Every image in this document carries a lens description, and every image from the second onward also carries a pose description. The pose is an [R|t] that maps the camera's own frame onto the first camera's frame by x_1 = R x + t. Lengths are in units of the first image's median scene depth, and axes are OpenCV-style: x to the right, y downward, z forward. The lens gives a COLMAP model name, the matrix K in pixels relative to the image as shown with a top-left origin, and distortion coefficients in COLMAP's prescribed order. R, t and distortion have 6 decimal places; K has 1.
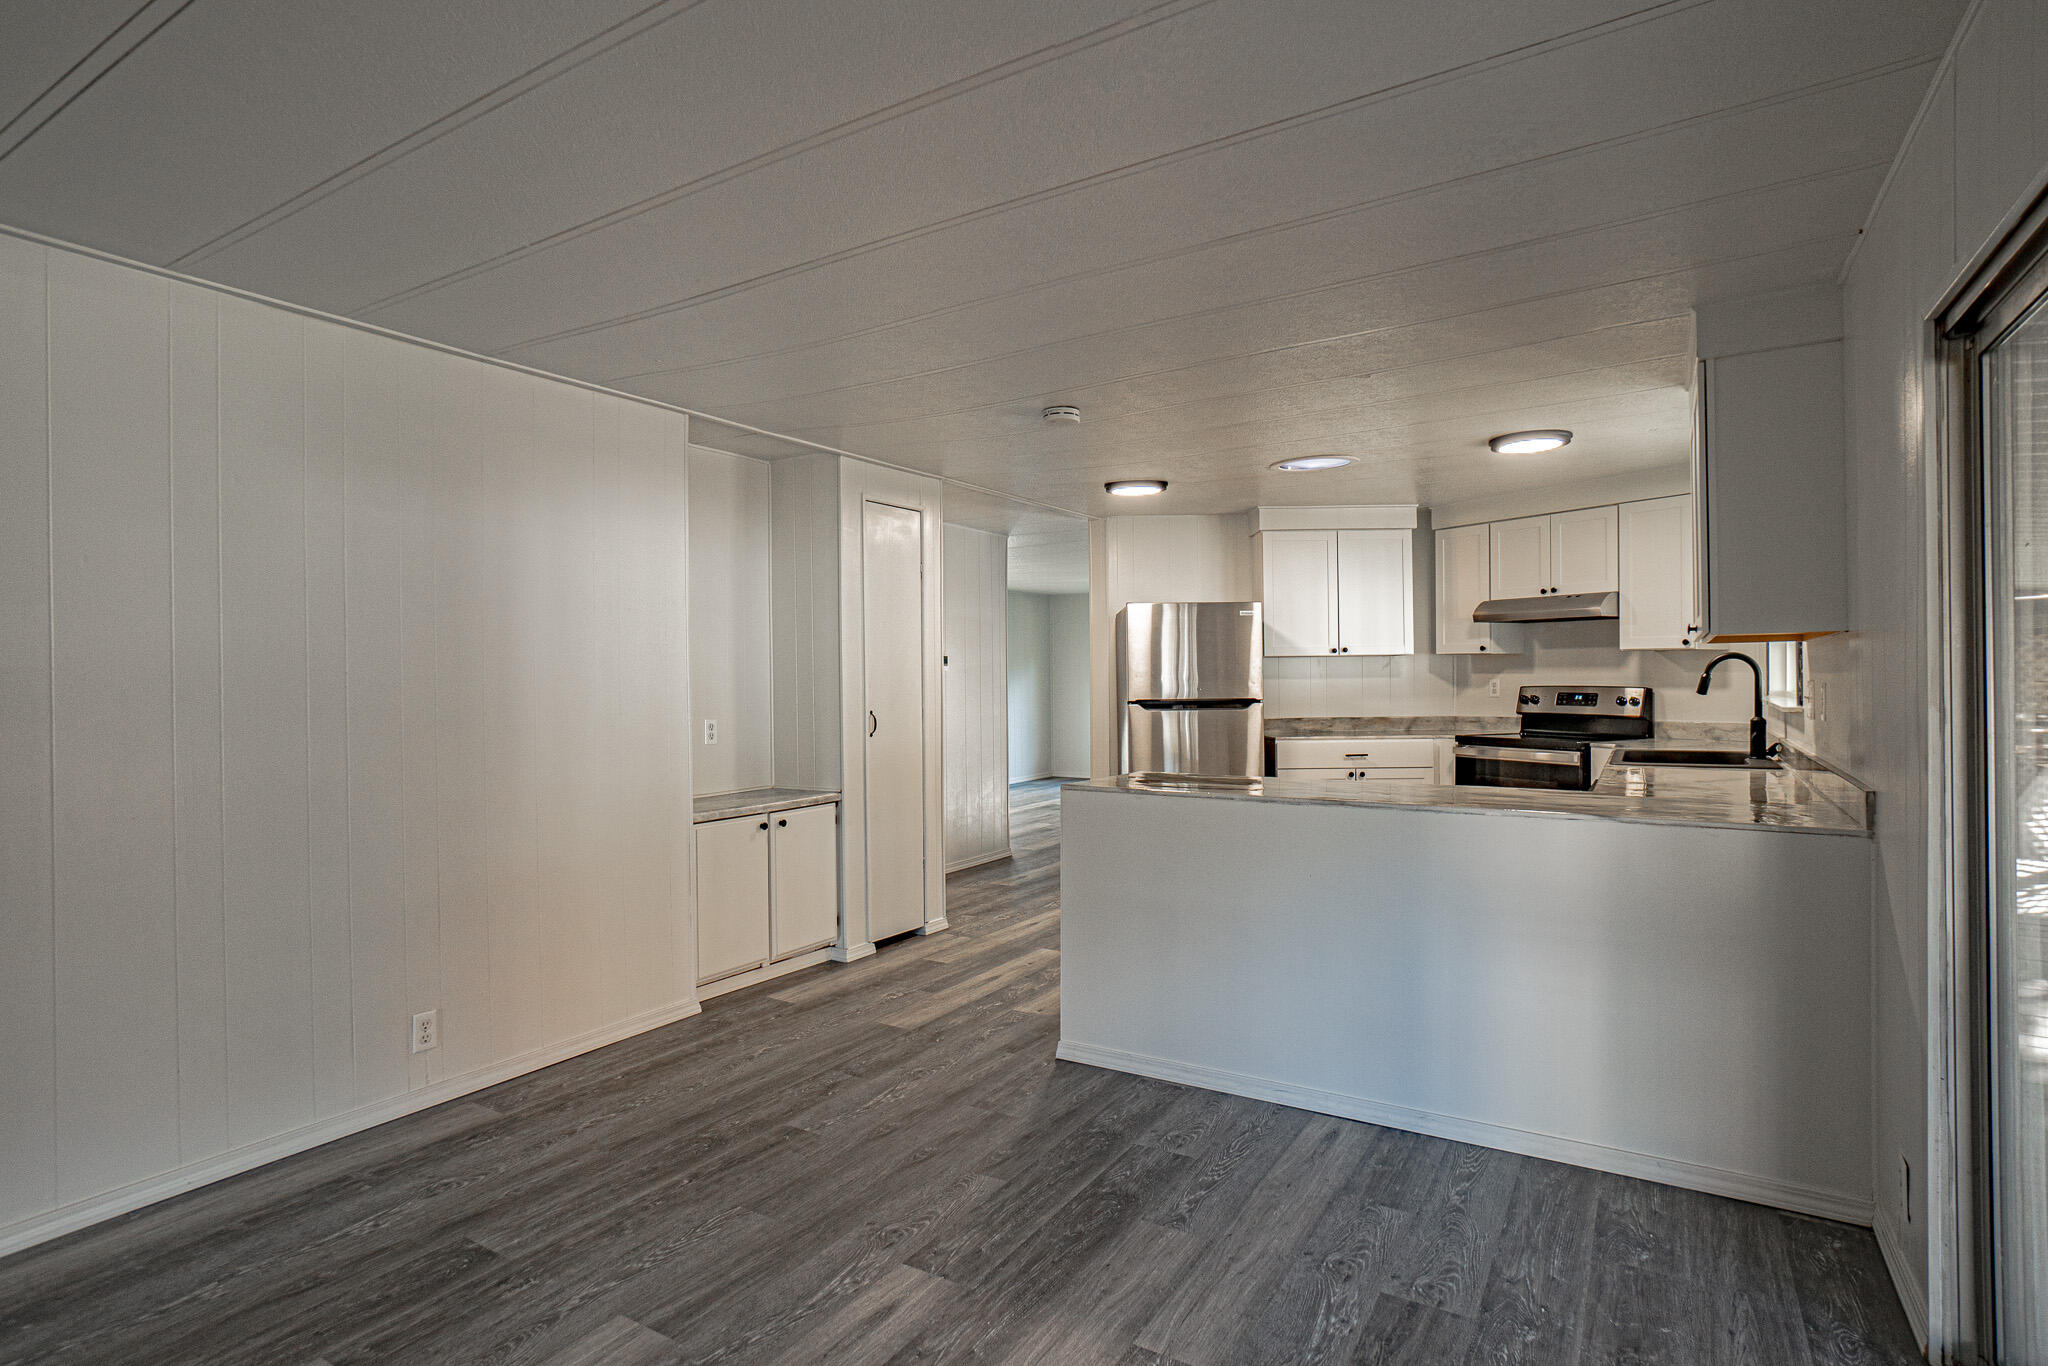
lens RADIAL K [[1034.3, 0, 1031.8], [0, 1034.3, 679.3], [0, 0, 1]] dist [-0.028995, 0.007262]
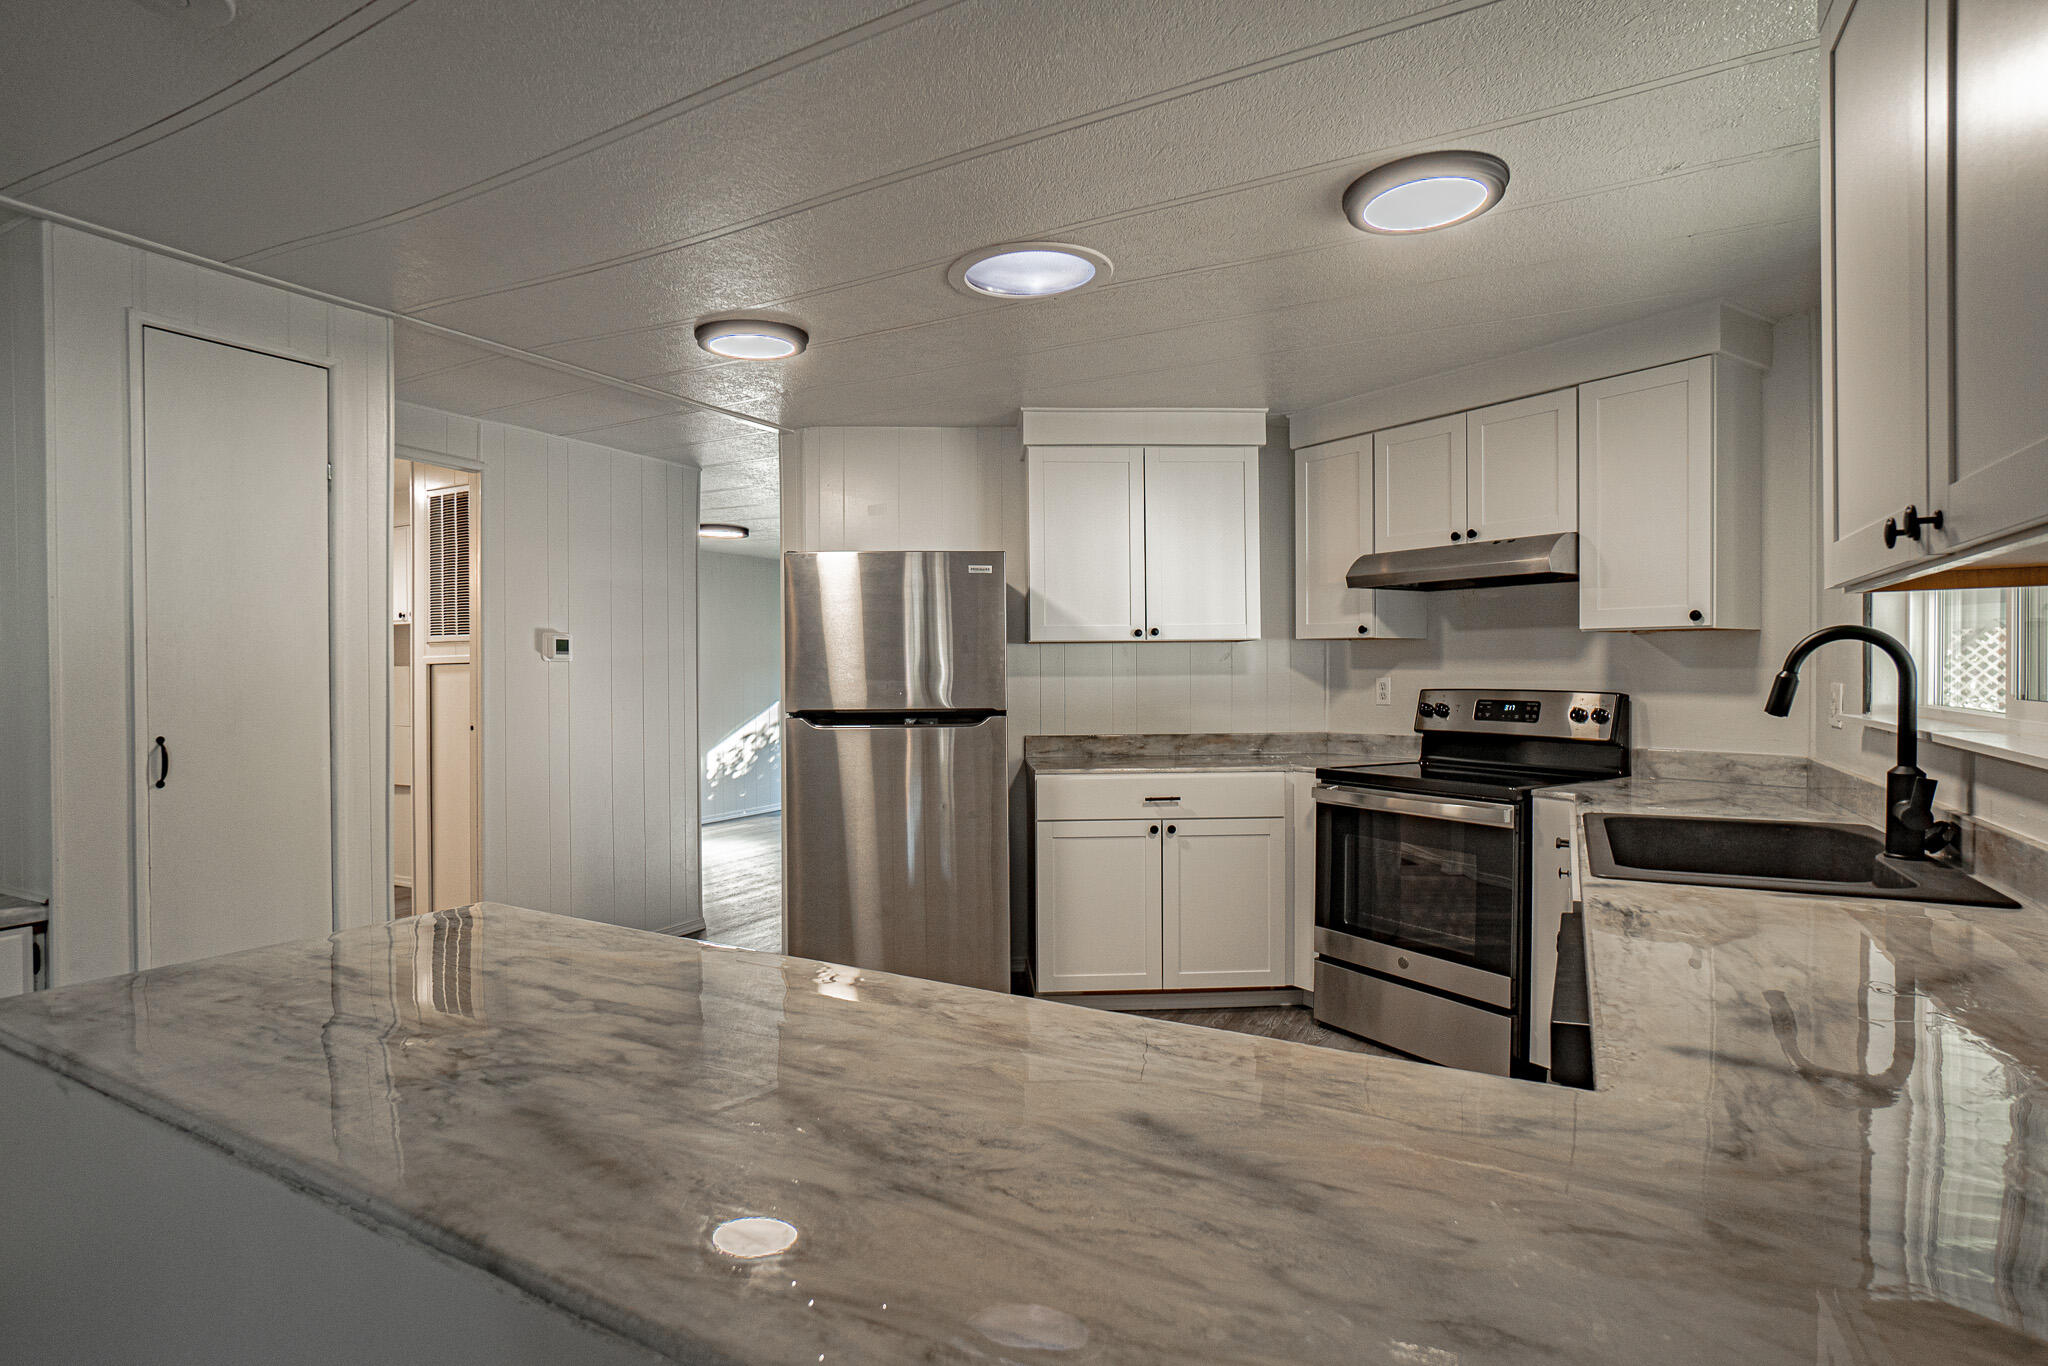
lens RADIAL K [[1034.3, 0, 1017.4], [0, 1034.3, 674.9], [0, 0, 1]] dist [-0.028995, 0.007262]
pose [[0.998628, 0.003478, 0.052255, 0.220006], [-0.003545, 0.999993, 0.001189, -0.002244], [-0.052250, -0.001372, 0.998633, 0.428959]]
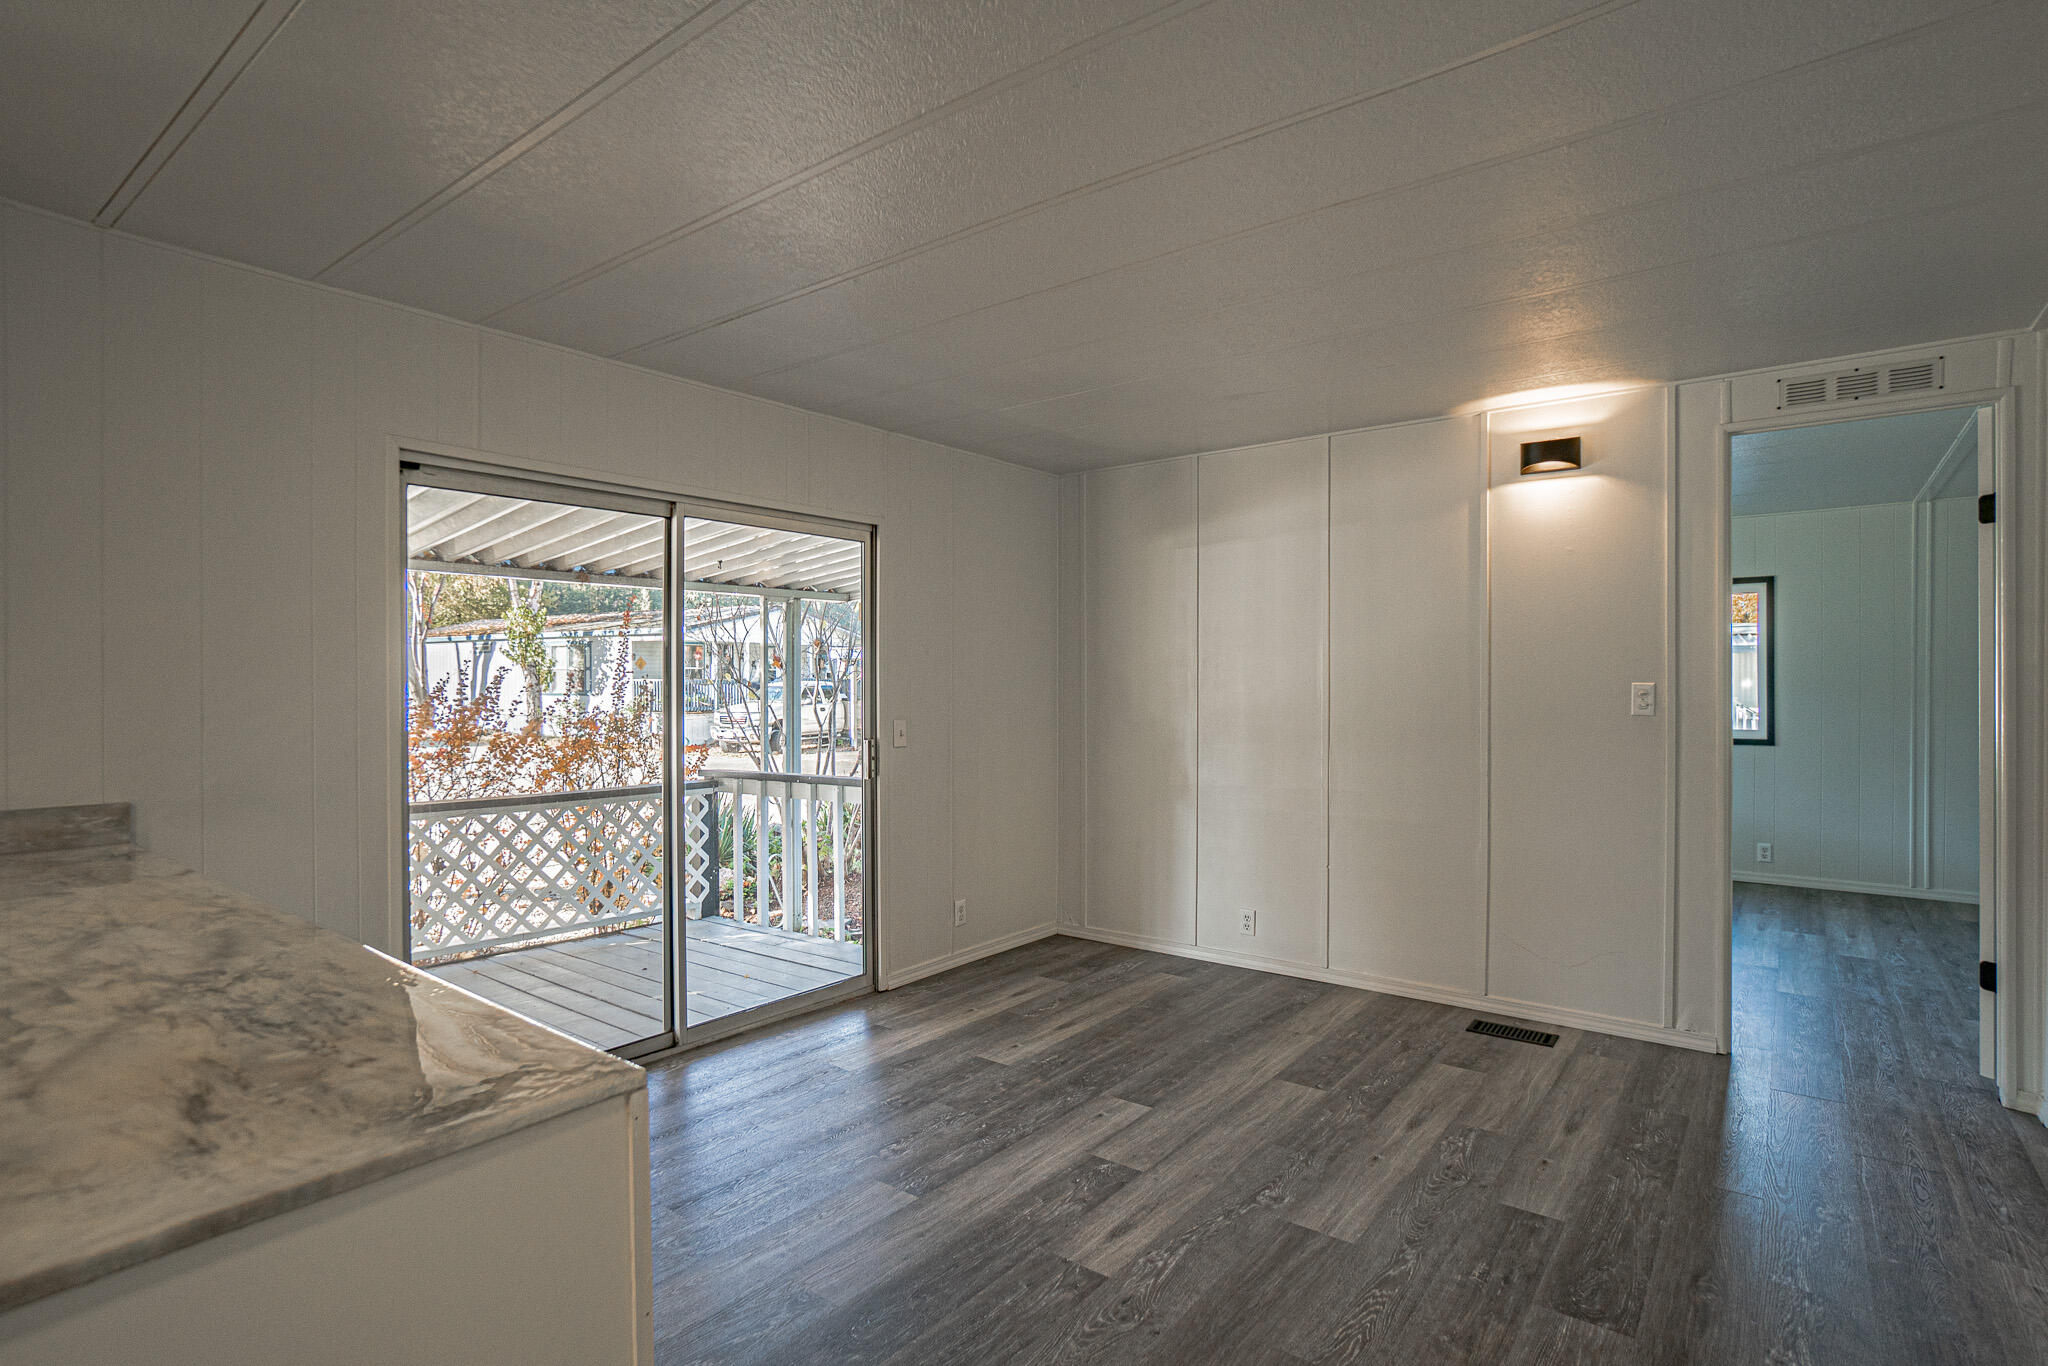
lens RADIAL K [[1007.6, 0, 1032.4], [0, 1007.6, 698.6], [0, 0, 1]] dist [-0.017425, 0.001585]
pose [[-0.993238, 0.007722, 0.115843, -0.069936], [0.009382, 0.999861, 0.013787, 0.001490], [-0.115720, 0.014780, -0.993172, 0.808107]]
